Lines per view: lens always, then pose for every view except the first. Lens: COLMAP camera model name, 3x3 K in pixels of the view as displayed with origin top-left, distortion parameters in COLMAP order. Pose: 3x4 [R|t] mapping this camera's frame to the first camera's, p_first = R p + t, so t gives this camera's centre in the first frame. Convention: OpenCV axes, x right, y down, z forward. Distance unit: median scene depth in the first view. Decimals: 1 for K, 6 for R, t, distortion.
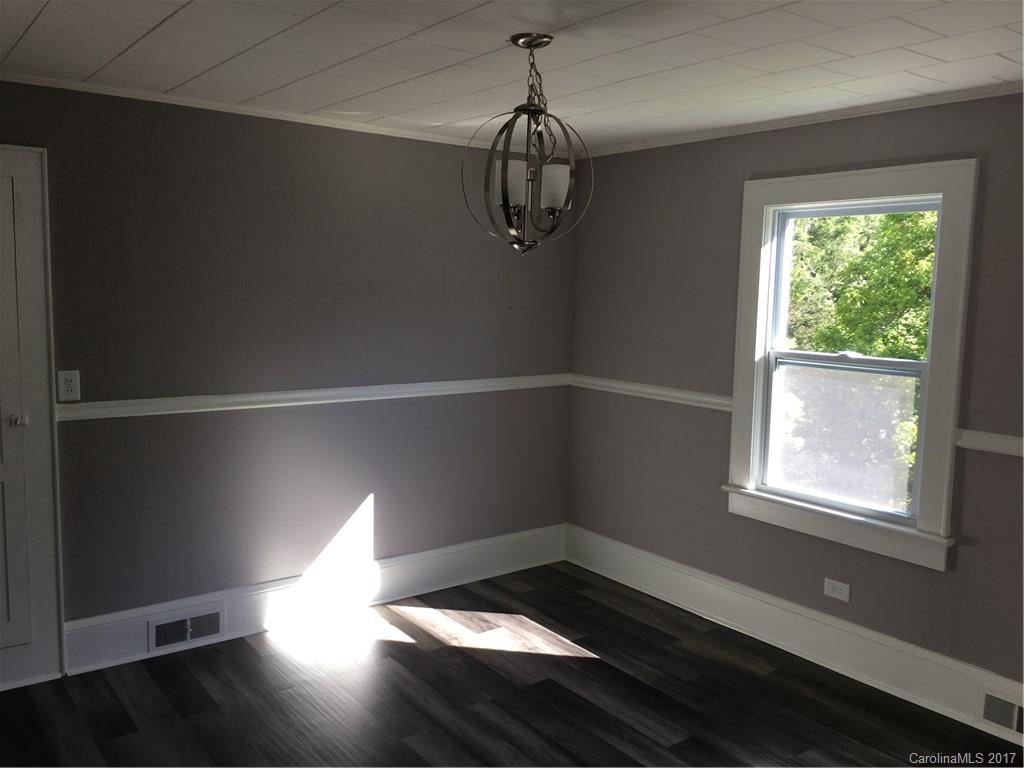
lens RADIAL K [[869.2, 0, 516.9], [0, 869.2, 390.9], [0, 0, 1]] dist [0.067367, -0.102594]
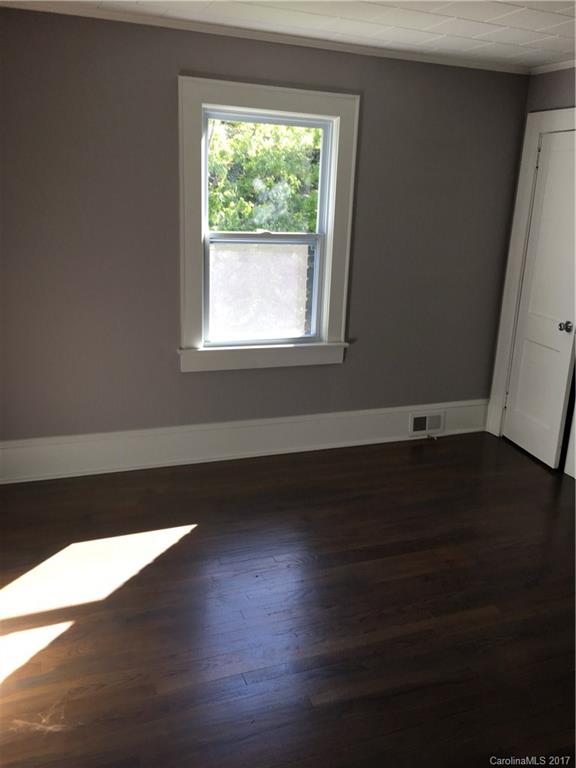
lens RADIAL K [[651.9, 0, 283.0], [0, 651.9, 389.3], [0, 0, 1]] dist [0.067367, -0.102594]
pose [[0.282179, -0.278199, 0.918140, -0.566493], [0.080007, 0.960522, 0.266451, -0.068358], [-0.956020, -0.001729, 0.293297, 0.617148]]
